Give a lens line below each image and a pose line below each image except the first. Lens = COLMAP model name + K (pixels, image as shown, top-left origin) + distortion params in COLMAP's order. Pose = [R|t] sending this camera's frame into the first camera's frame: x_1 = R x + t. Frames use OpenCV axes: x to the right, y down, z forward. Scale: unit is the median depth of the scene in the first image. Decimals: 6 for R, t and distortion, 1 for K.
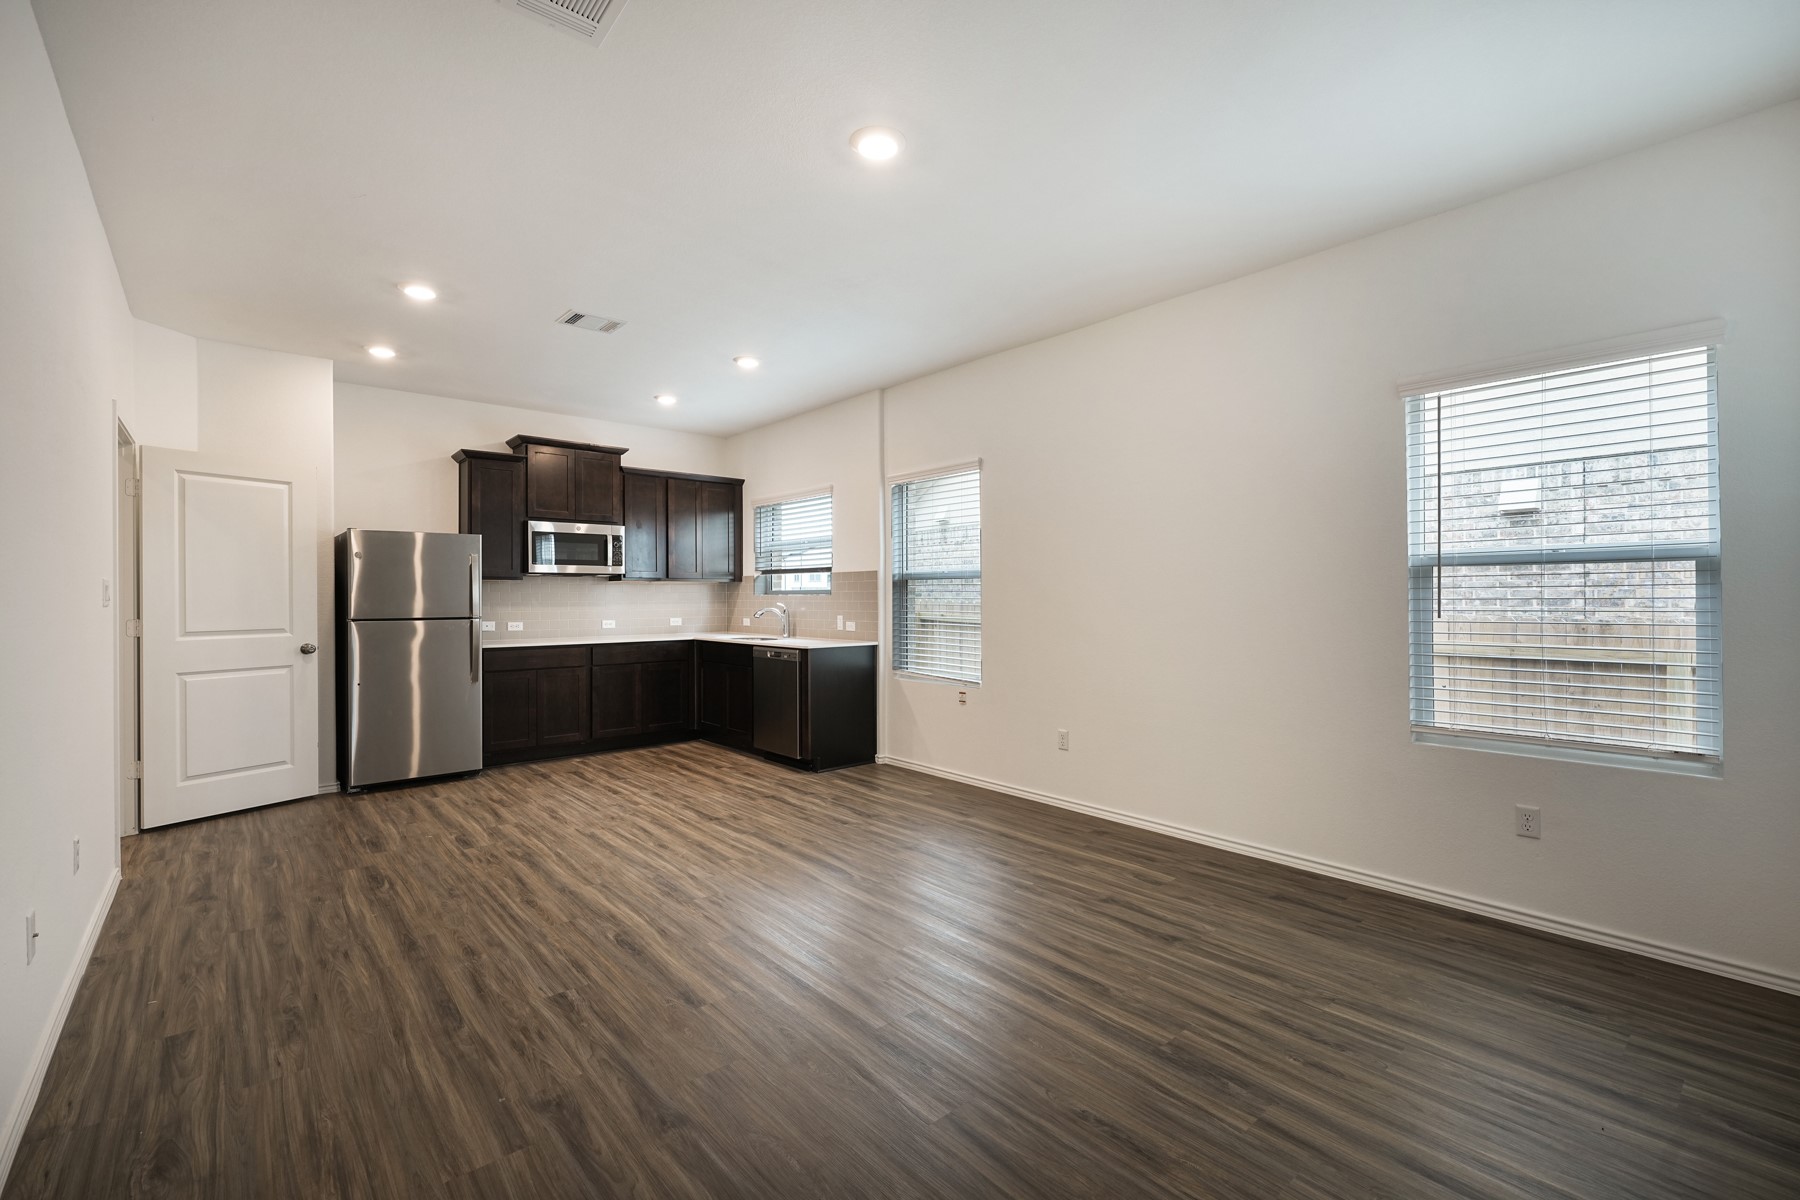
lens RADIAL K [[777.9, 0, 904.4], [0, 777.9, 597.0], [0, 0, 1]] dist [-0.000313, 0.000153]
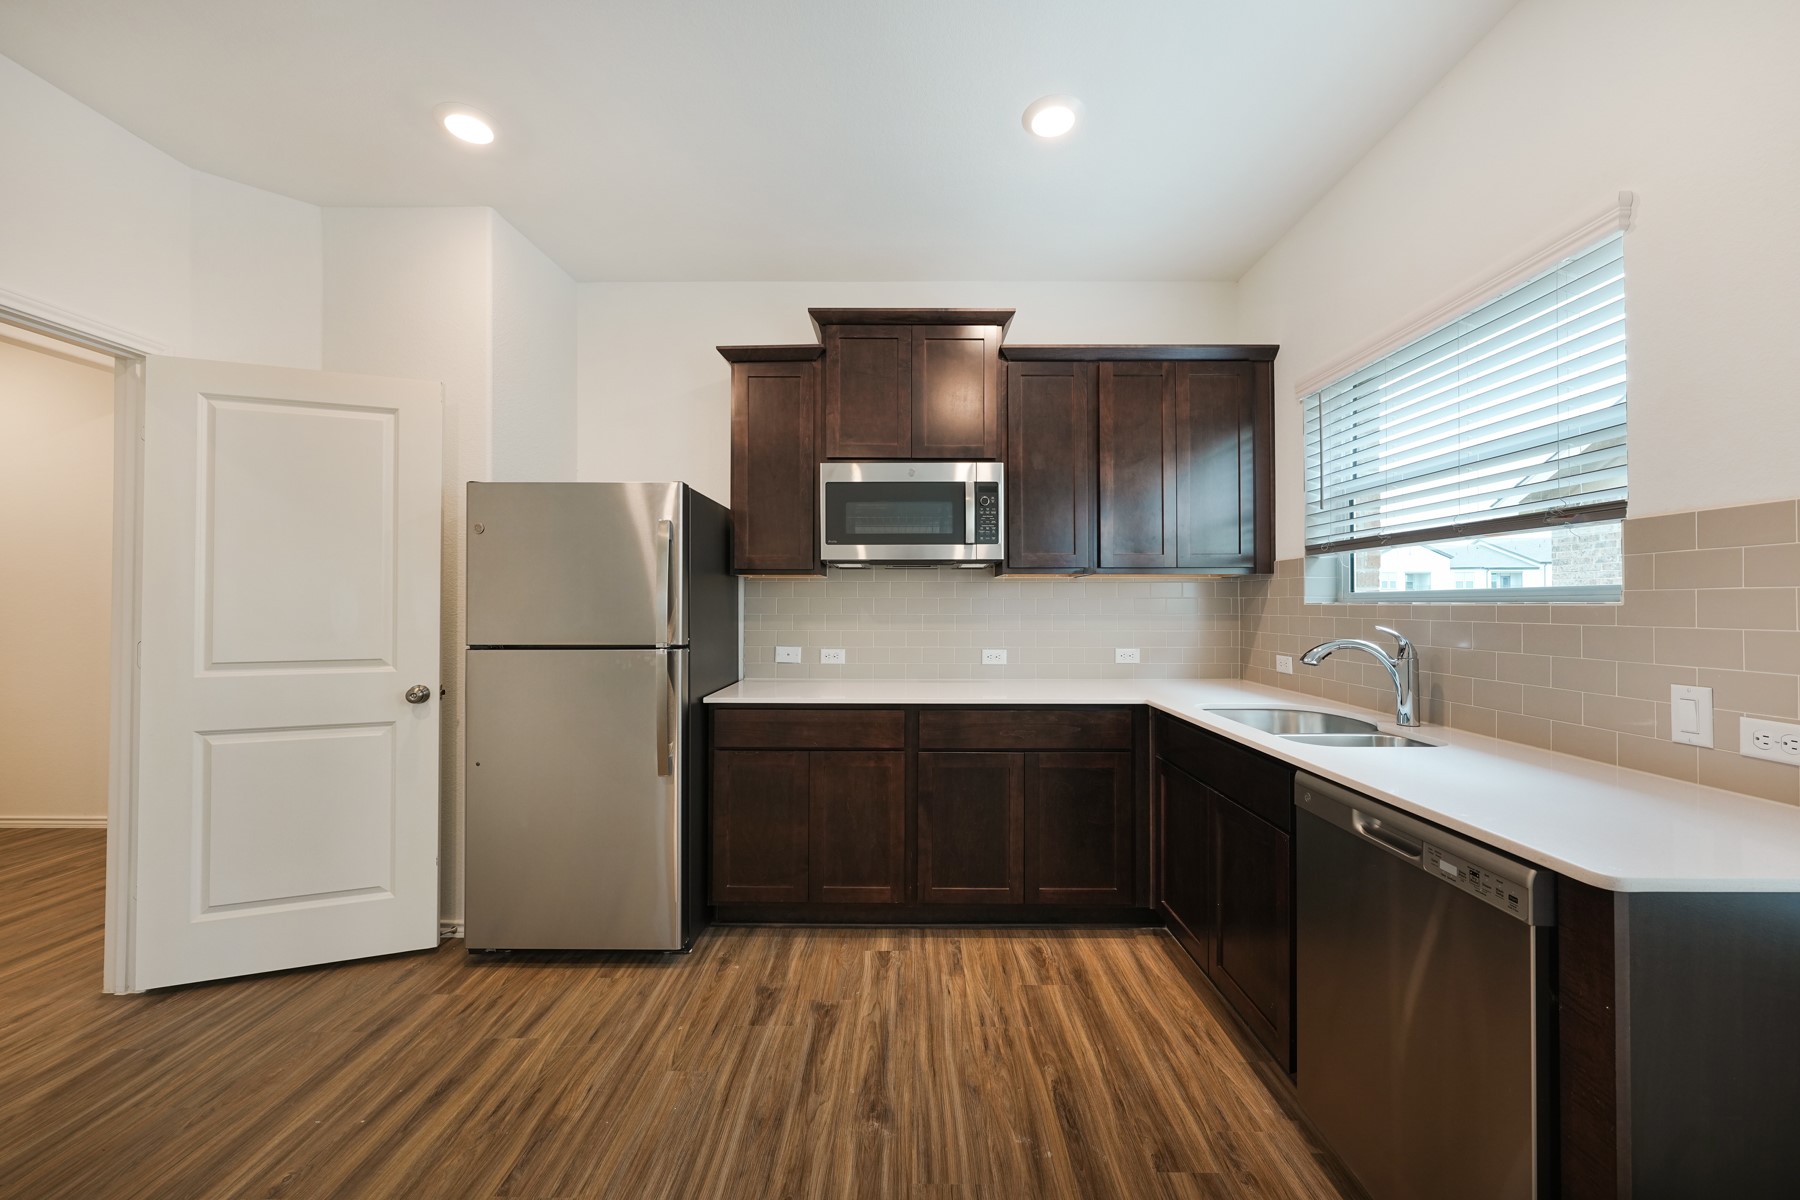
lens RADIAL K [[684.8, 0, 903.3], [0, 684.8, 597.0], [0, 0, 1]] dist [-0.002256, -0.000081]
pose [[0.745843, -0.004254, -0.666108, -0.167160], [-0.003945, 0.999934, -0.010804, -0.001648], [0.666110, 0.010686, 0.745777, 0.897043]]
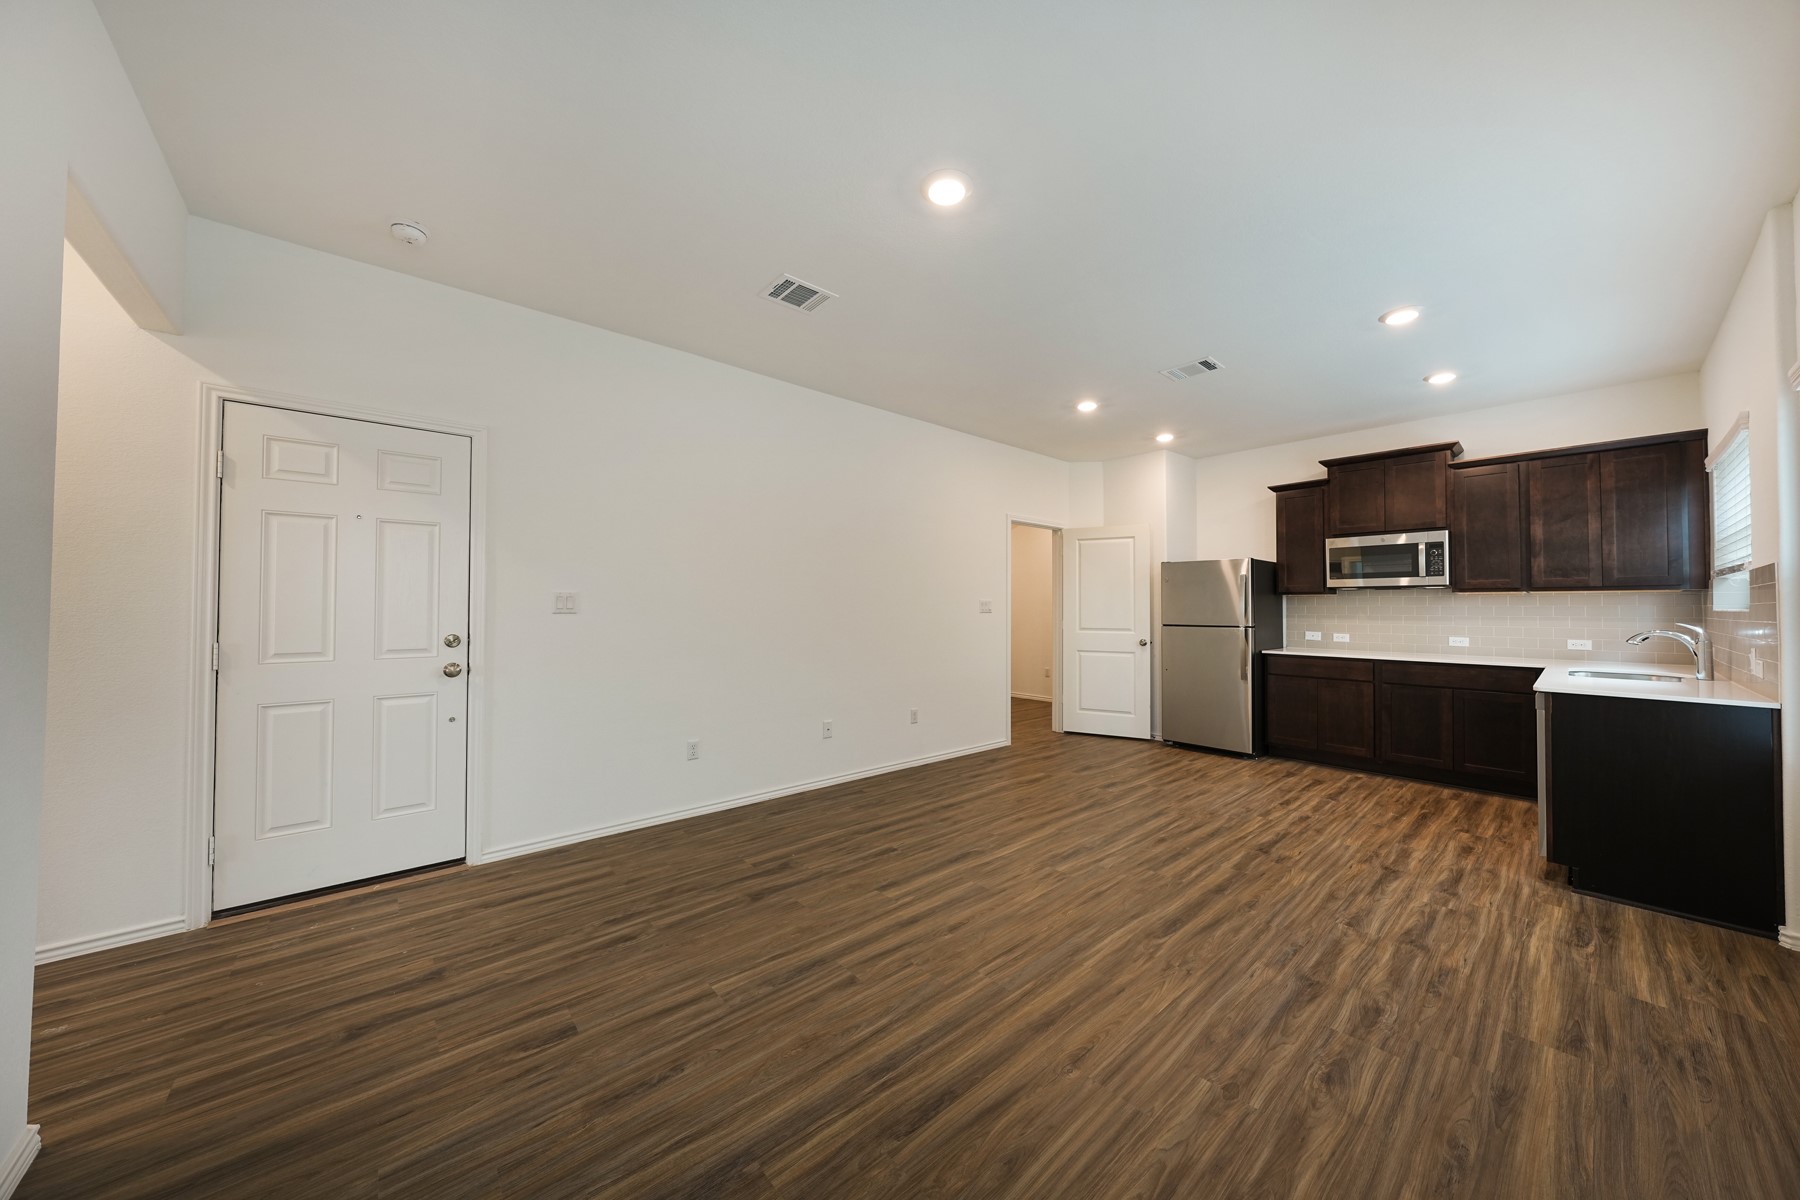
lens RADIAL K [[608.0, 0, 900.0], [0, 608.0, 600.0], [0, 0, 1]] dist [-0.003121, -0.000004]
pose [[0.000058, -0.010490, -0.999945, 0.457427], [-0.005033, 0.999932, -0.010490, -0.003099], [0.999987, 0.005034, 0.000005, 0.539226]]
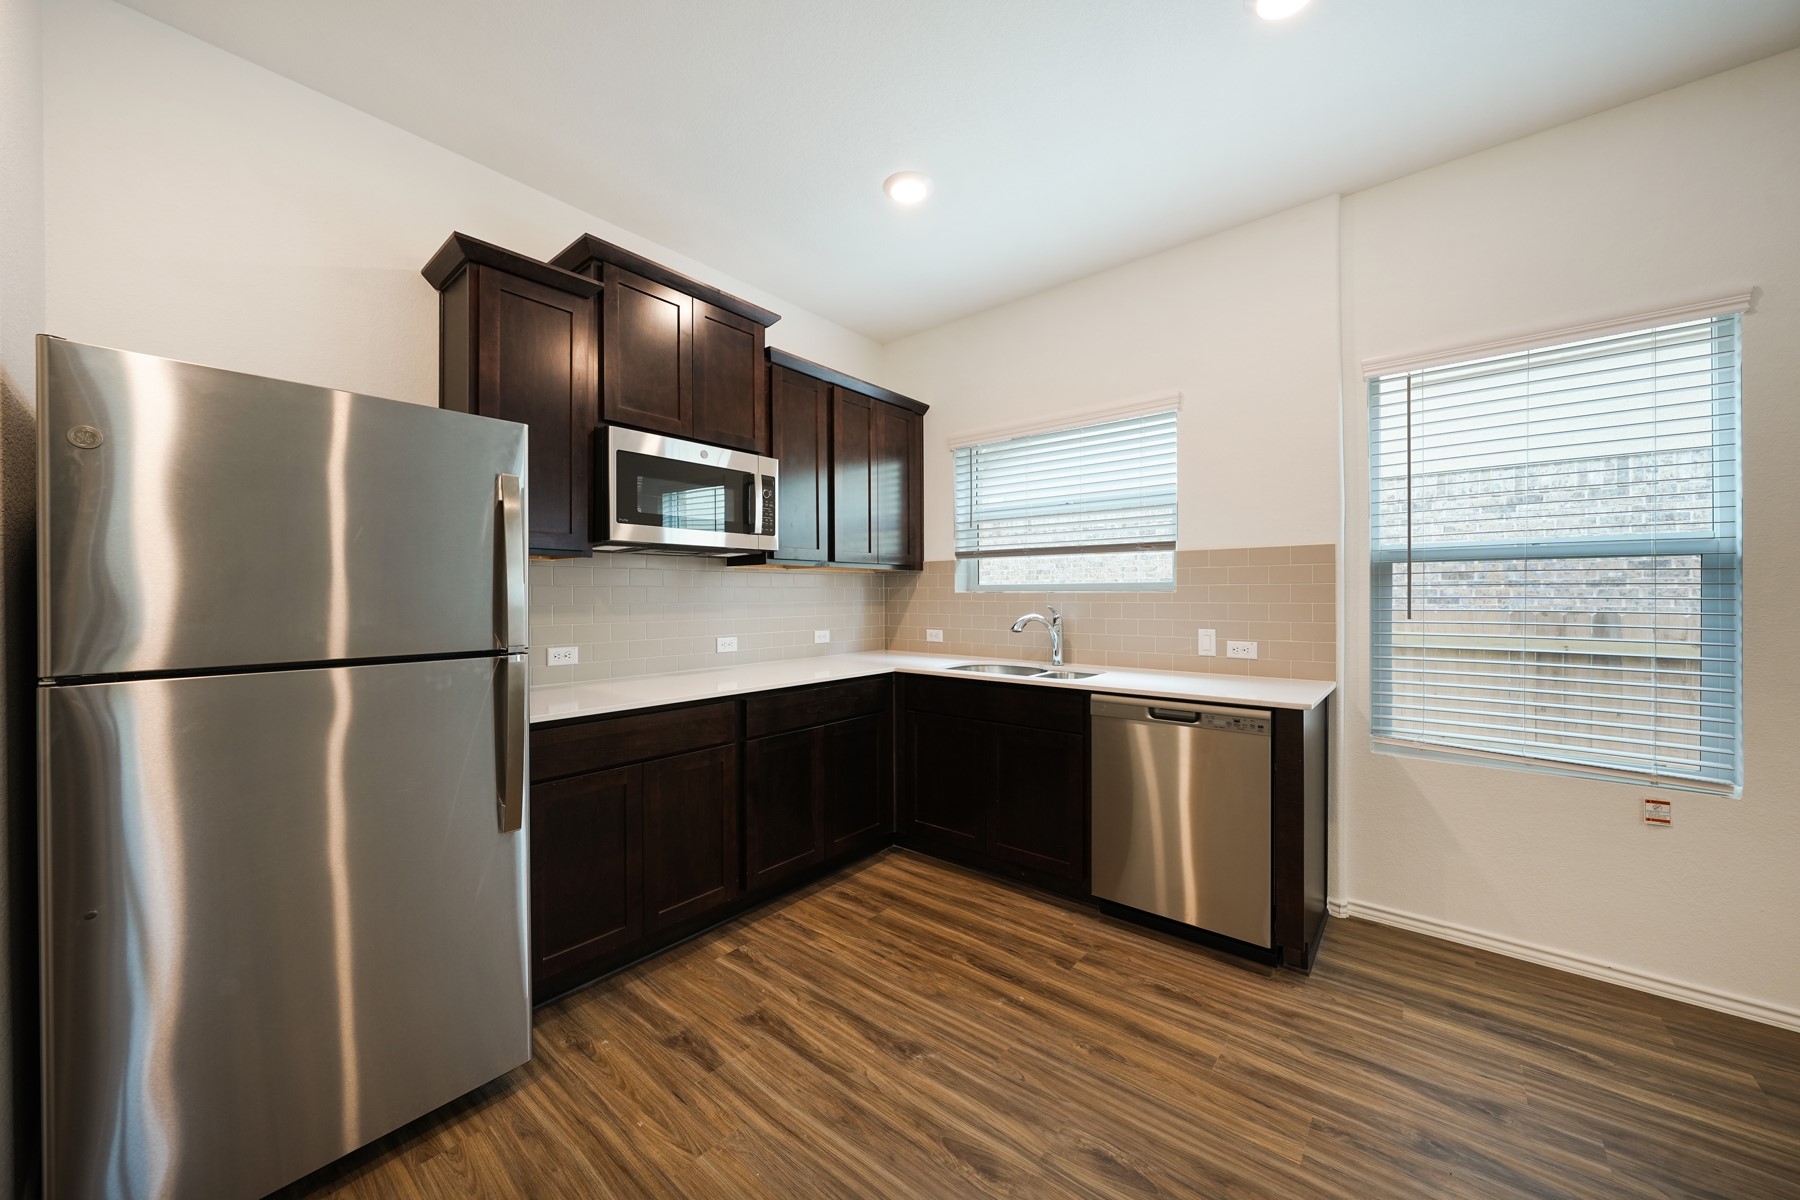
lens RADIAL K [[652.0, 0, 901.2], [0, 652.0, 595.7], [0, 0, 1]] dist [-0.002297, 0.000147]
pose [[0.987681, -0.000105, 0.156481, -0.489390], [0.000017, 1.000000, 0.000563, 0.000263], [-0.156481, -0.000554, 0.987681, 0.781629]]
